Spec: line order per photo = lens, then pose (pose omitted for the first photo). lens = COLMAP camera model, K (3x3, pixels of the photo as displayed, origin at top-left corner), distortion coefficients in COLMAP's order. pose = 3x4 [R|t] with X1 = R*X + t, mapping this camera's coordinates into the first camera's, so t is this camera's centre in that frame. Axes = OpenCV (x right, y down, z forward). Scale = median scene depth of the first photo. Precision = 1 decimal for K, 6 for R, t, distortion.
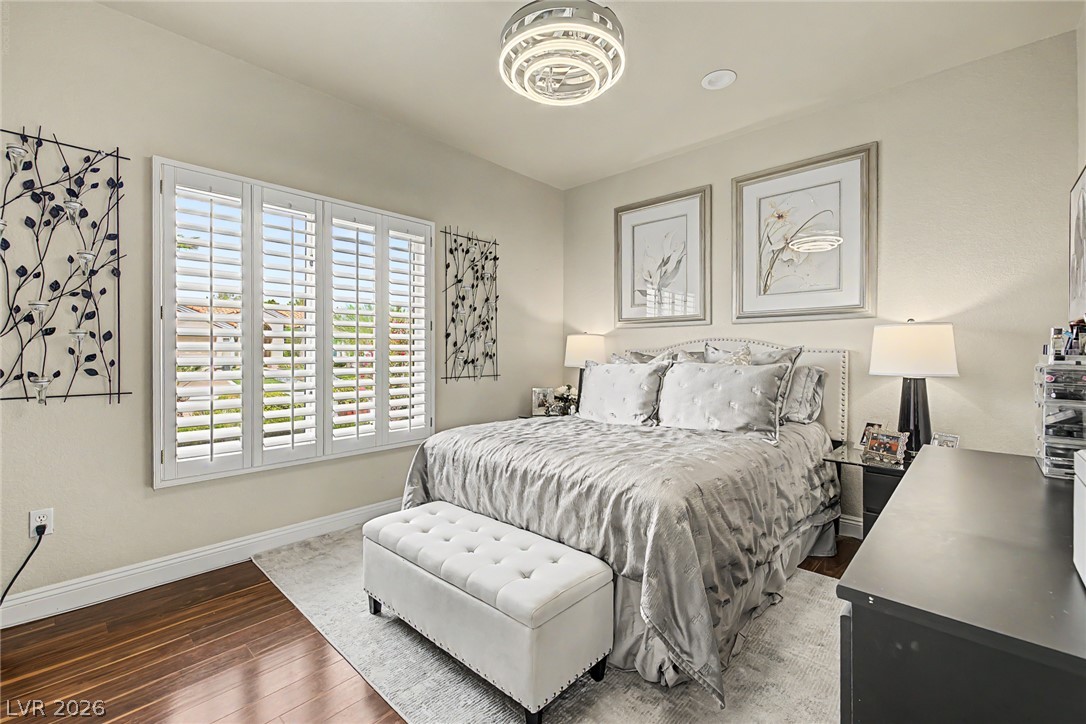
lens RADIAL K [[457.2, 0, 541.3], [0, 457.2, 356.0], [0, 0, 1]] dist [0.005252, -0.000367]
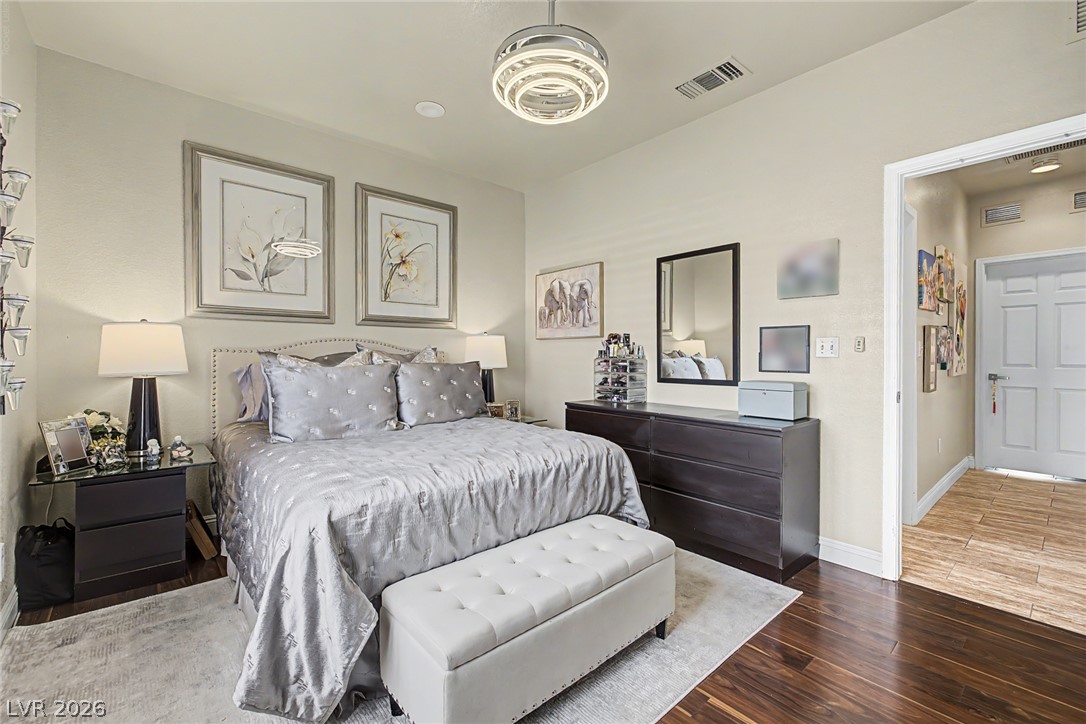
lens RADIAL K [[457.2, 0, 541.4], [0, 457.2, 356.6], [0, 0, 1]] dist [0.005252, -0.000367]
pose [[0.109559, -0.008285, 0.993946, -0.573977], [0.004810, 0.999958, 0.007805, -0.005224], [-0.993969, 0.003925, 0.109594, 0.493909]]
